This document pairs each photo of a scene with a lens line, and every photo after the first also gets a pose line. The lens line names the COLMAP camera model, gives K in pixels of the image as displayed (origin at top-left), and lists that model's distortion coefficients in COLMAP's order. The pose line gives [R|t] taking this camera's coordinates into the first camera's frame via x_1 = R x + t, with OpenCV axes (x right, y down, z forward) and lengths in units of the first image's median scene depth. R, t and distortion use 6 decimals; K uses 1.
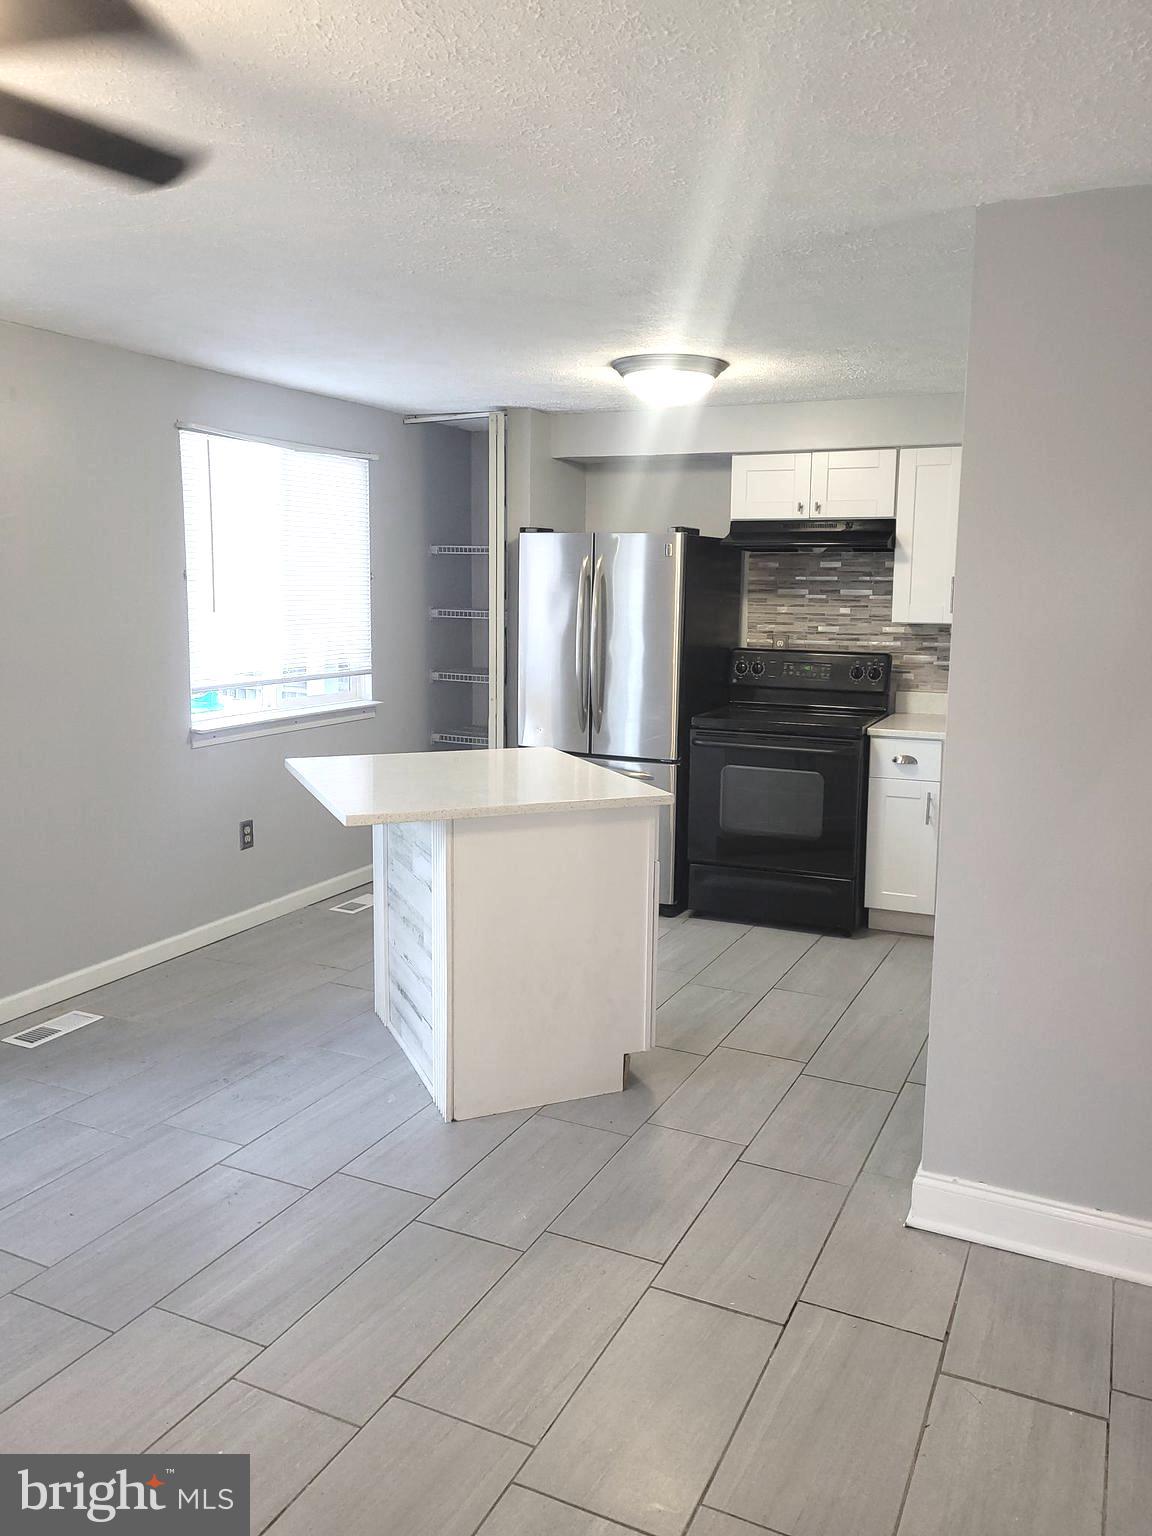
lens RADIAL K [[1153.9, 0, 581.6], [0, 1153.9, 756.6], [0, 0, 1]] dist [0.037687, -0.028811]
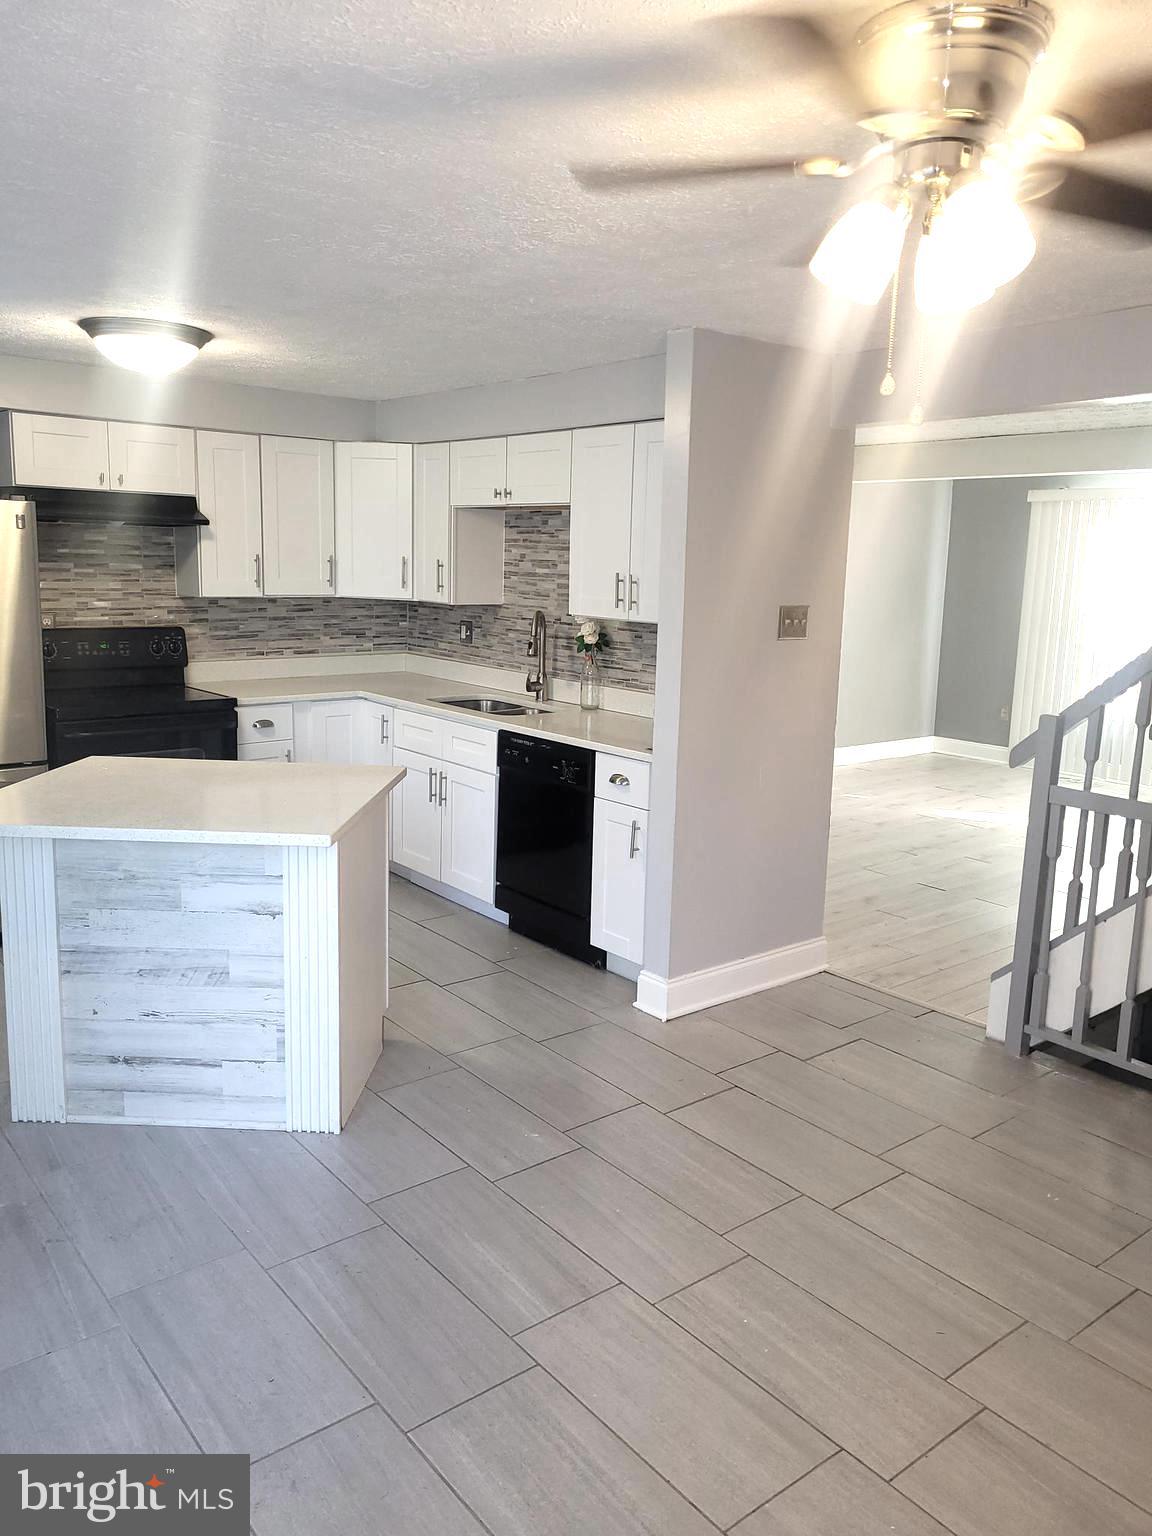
lens RADIAL K [[1153.9, 0, 580.8], [0, 1153.9, 774.2], [0, 0, 1]] dist [0.037687, -0.028811]
pose [[0.427066, -0.167613, 0.888550, -0.552450], [0.113581, 0.984830, 0.131184, -0.057574], [-0.897058, 0.044898, 0.439625, 0.242179]]
